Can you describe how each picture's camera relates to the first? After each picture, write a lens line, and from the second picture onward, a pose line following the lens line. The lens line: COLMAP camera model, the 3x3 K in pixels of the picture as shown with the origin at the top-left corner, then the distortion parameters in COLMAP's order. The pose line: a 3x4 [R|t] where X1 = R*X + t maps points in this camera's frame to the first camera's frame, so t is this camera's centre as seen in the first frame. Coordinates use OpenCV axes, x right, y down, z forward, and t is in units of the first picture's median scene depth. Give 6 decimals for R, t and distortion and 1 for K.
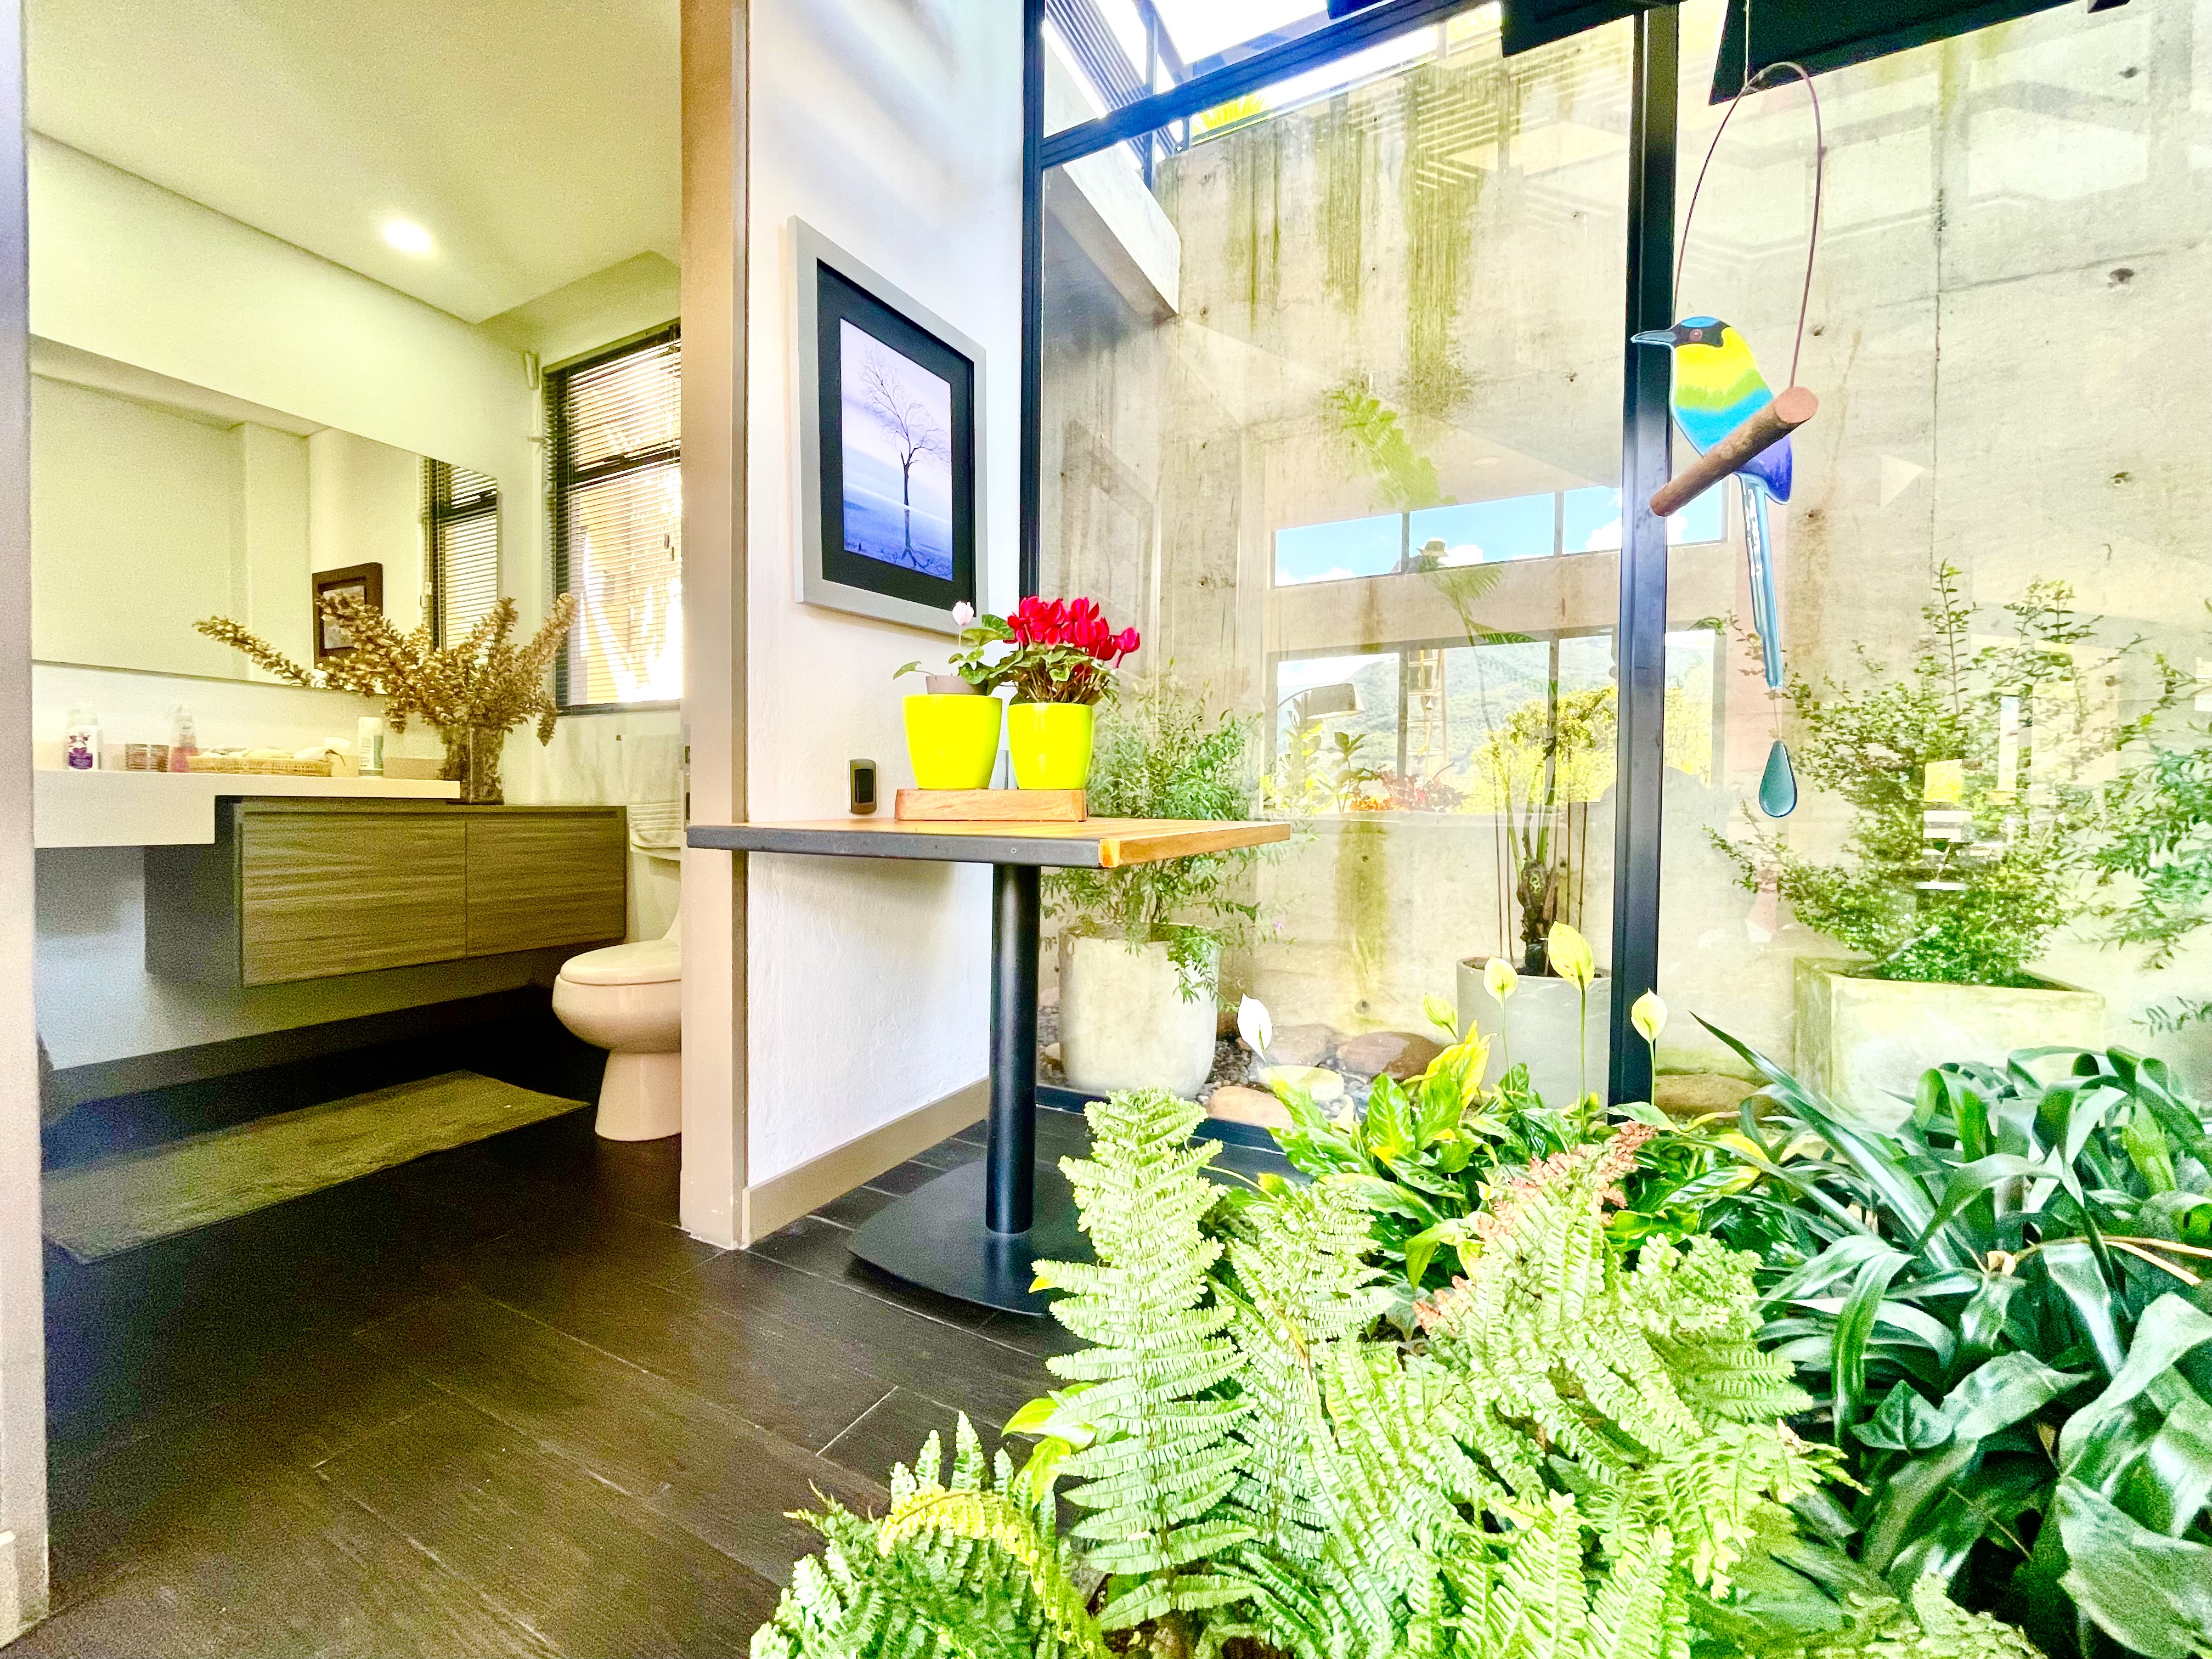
lens RADIAL K [[900.0, 0, 1097.8], [0, 900.0, 817.5], [0, 0, 1]] dist [0.000905, -0.000211]
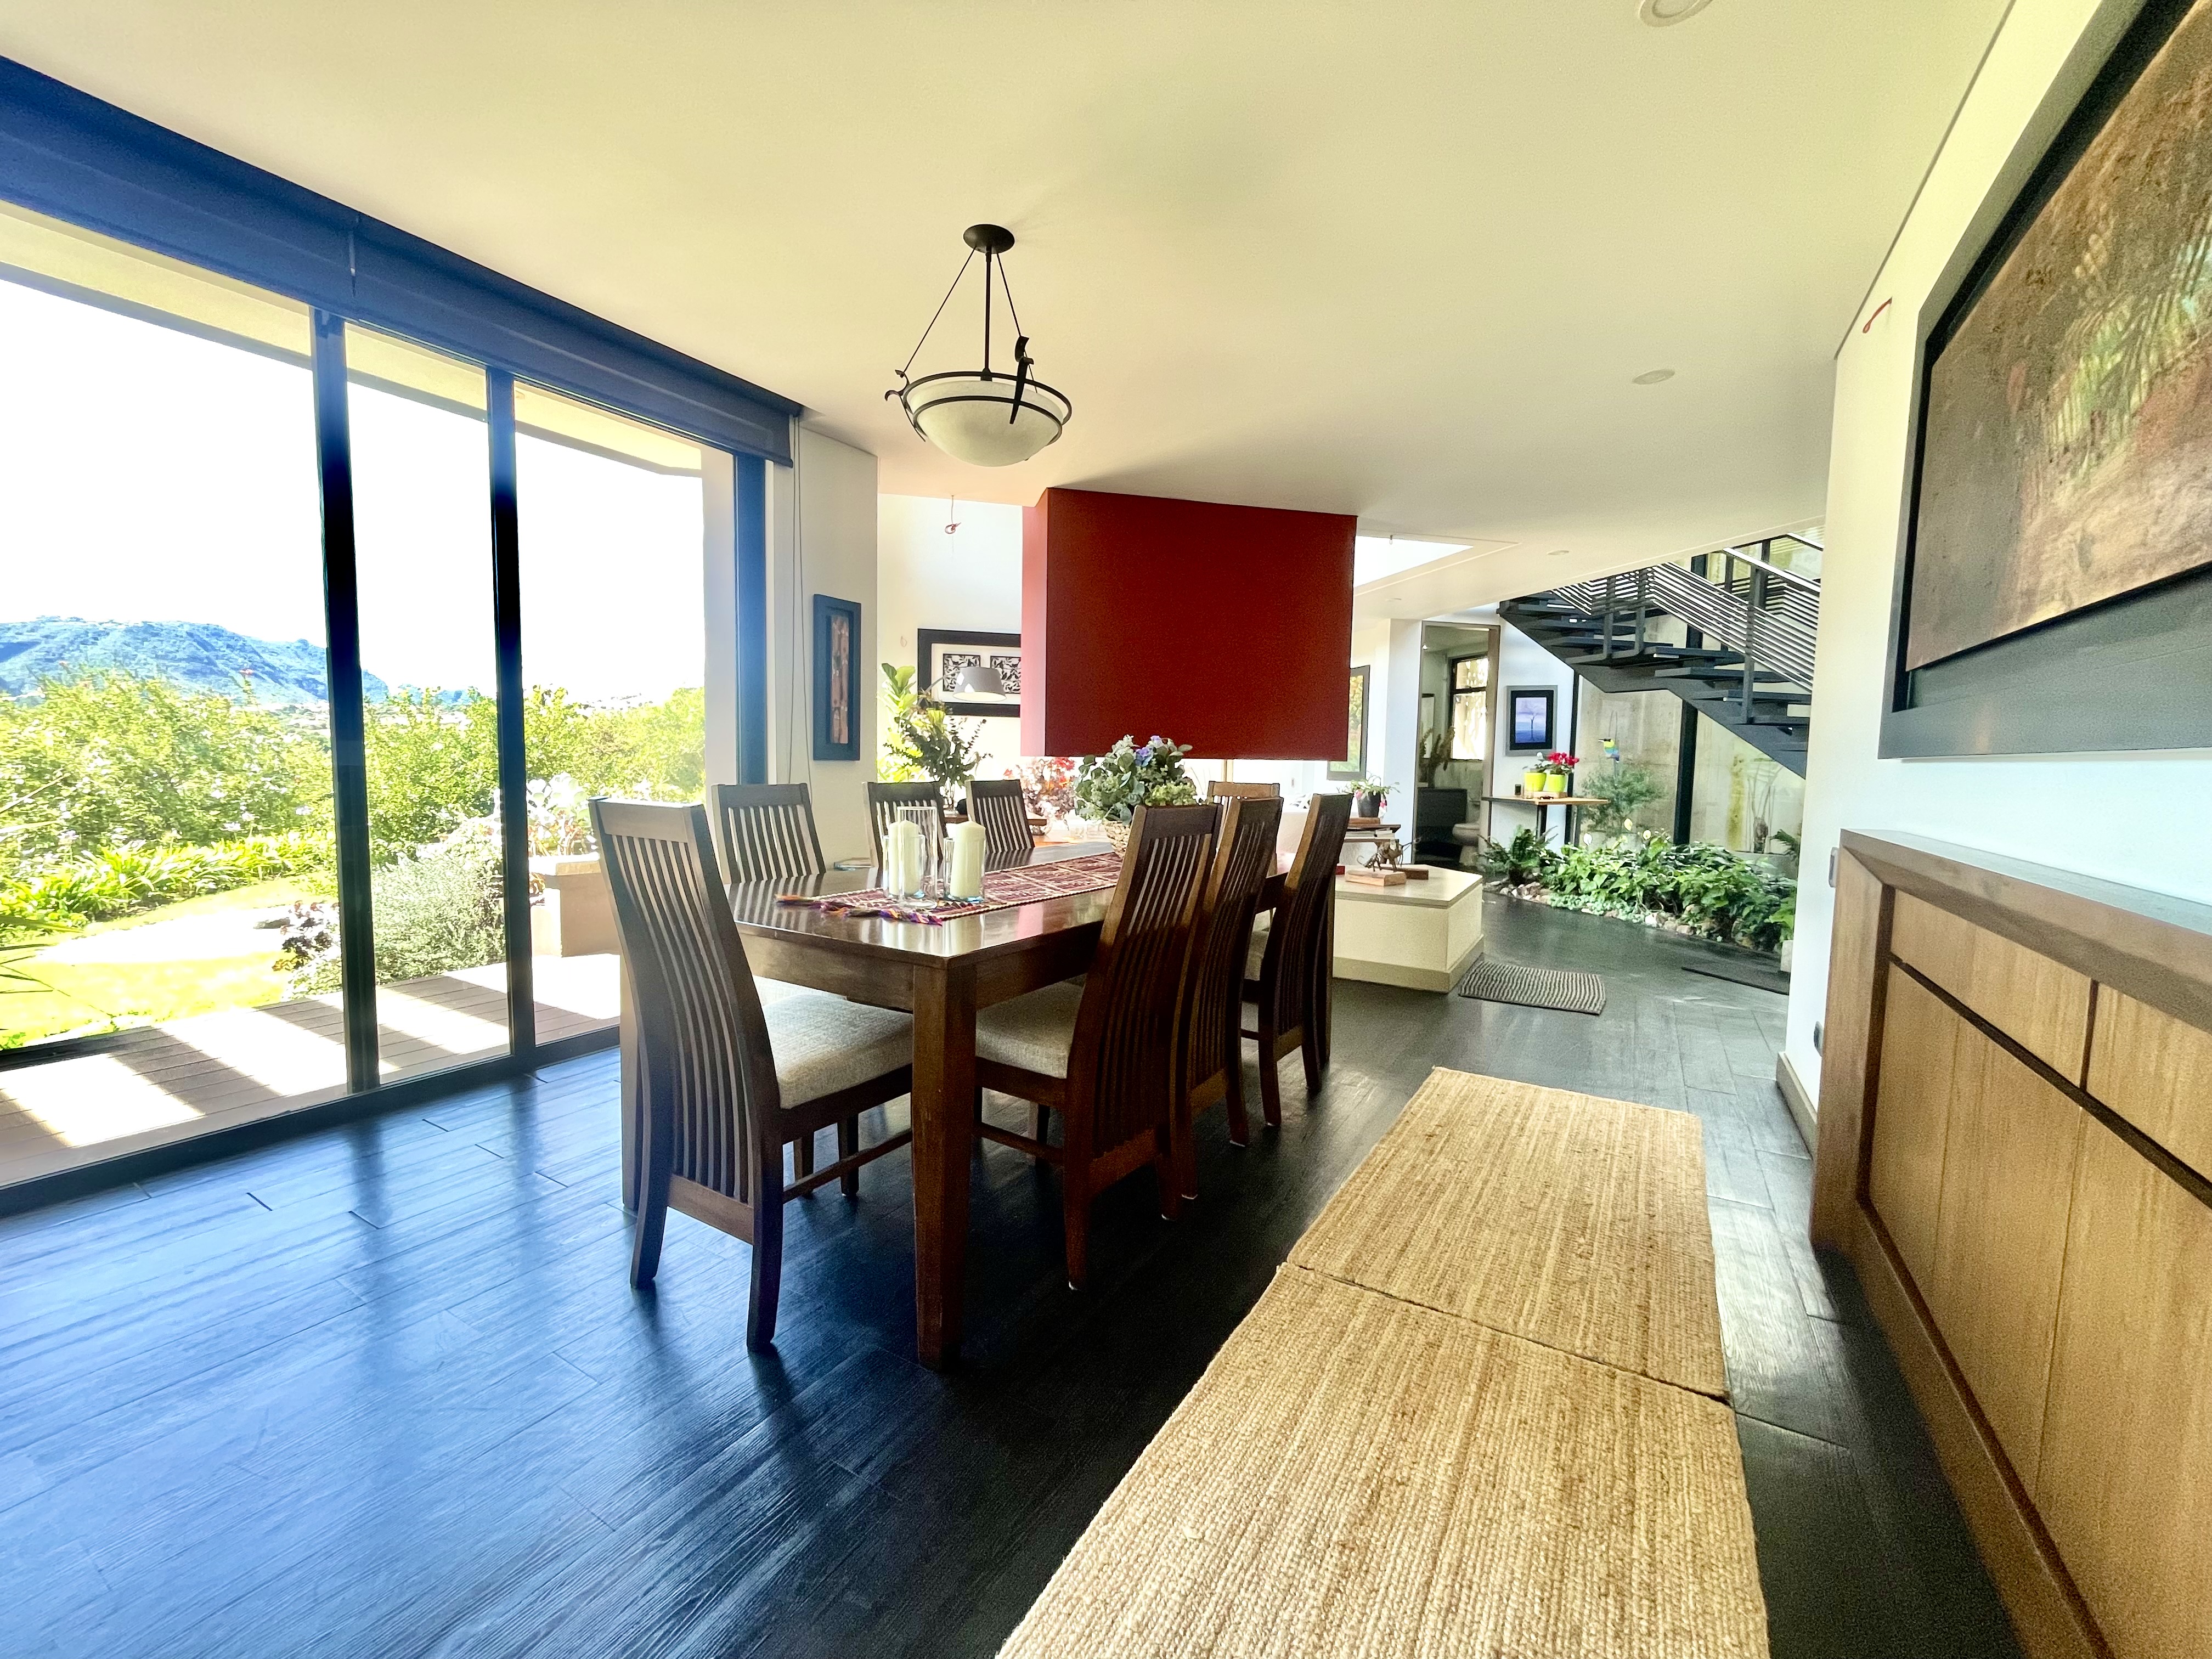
lens RADIAL K [[900.0, 0, 1113.1], [0, 900.0, 827.4], [0, 0, 1]] dist [0.000905, -0.000211]
pose [[0.677581, 0.065848, -0.732495, 1.757271], [-0.027294, 0.997549, 0.064428, -0.081948], [0.734942, -0.023662, 0.677717, -3.739678]]
